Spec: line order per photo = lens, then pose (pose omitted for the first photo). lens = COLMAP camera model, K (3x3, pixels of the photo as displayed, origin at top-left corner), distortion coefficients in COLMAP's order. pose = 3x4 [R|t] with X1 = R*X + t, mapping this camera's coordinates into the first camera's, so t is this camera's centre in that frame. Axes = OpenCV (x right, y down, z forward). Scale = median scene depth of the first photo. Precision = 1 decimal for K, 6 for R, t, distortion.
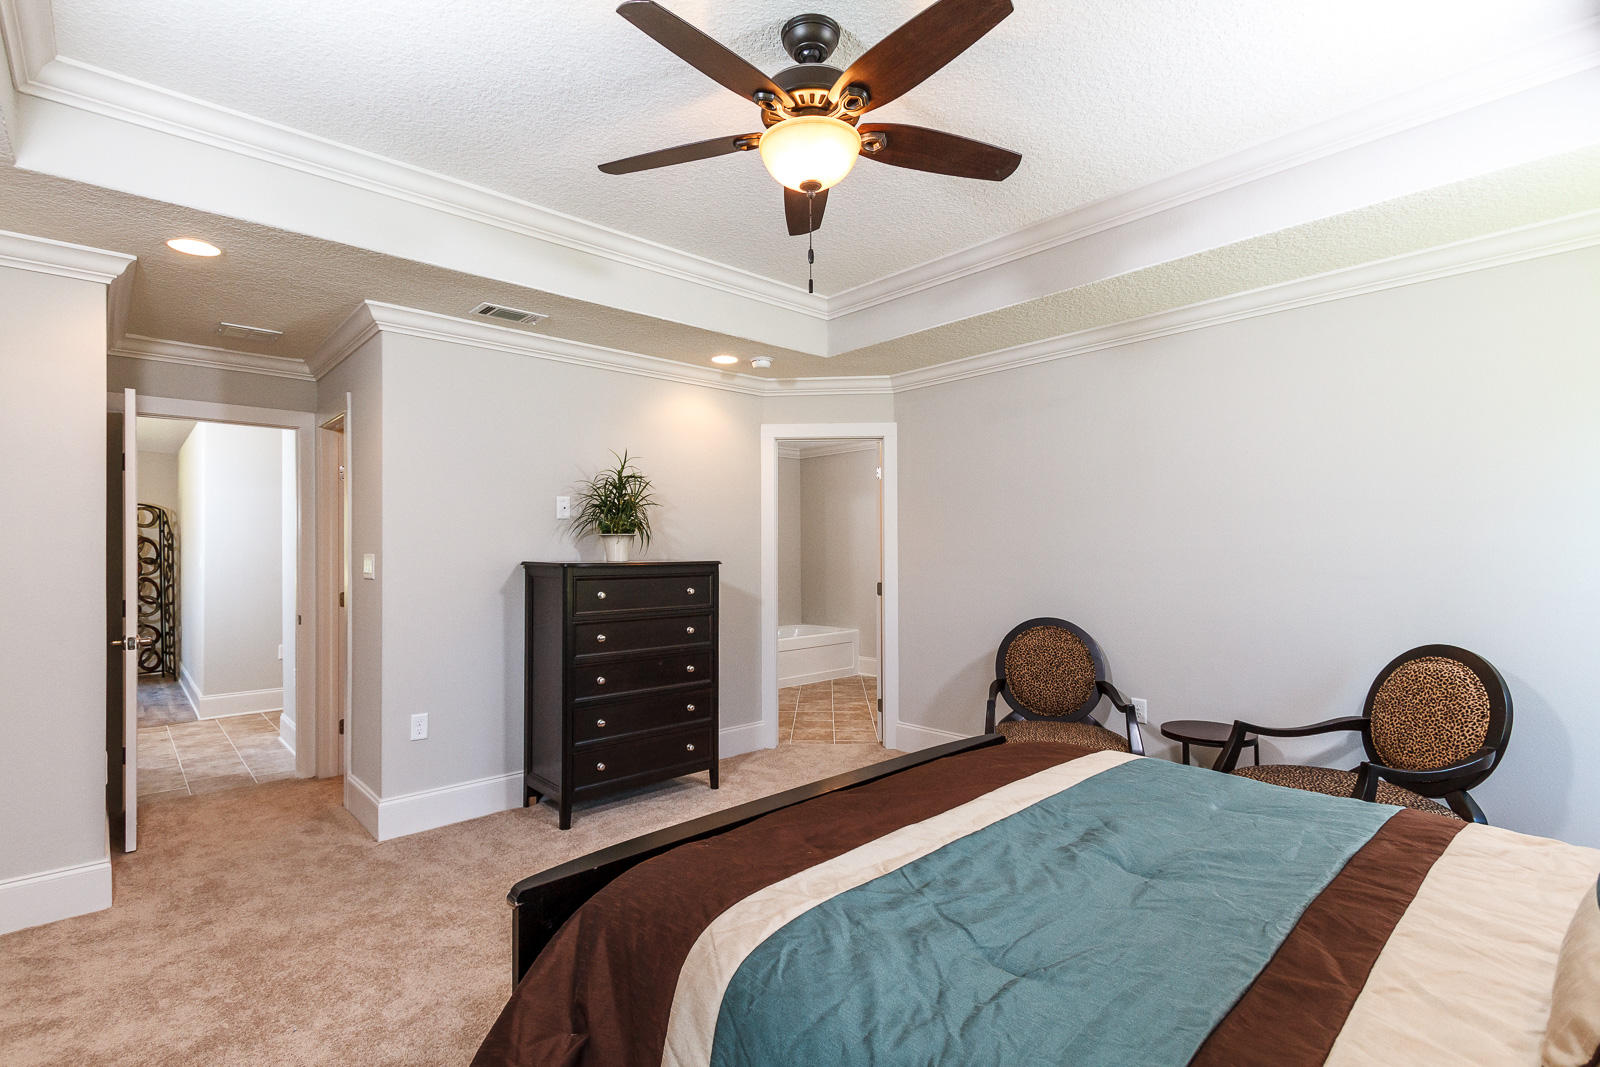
lens RADIAL K [[741.4, 0, 800.2], [0, 741.4, 546.4], [0, 0, 1]] dist [-0.001027, -0.000561]
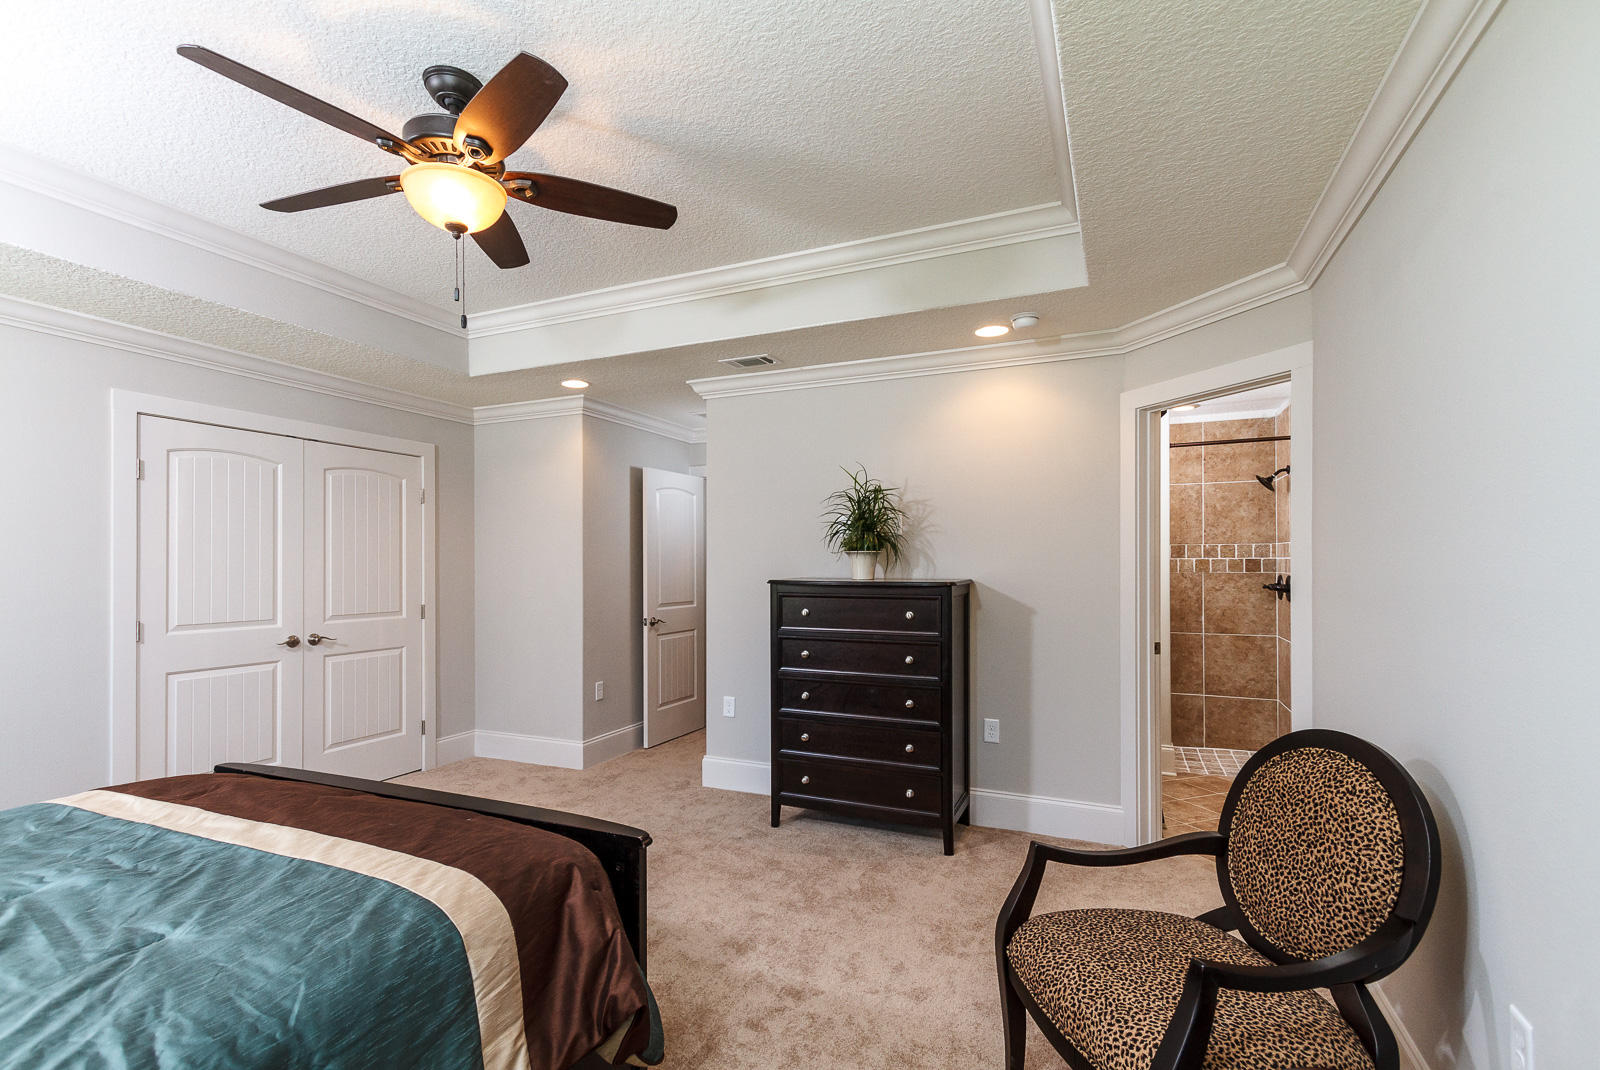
lens RADIAL K [[728.9, 0, 792.4], [0, 728.9, 564.9], [0, 0, 1]] dist [0.000335, -0.000378]
pose [[0.398661, 0.000863, -0.917098, 0.633917], [-0.000320, 1.000000, 0.000802, -0.000218], [0.917098, -0.000026, 0.398661, 0.571440]]
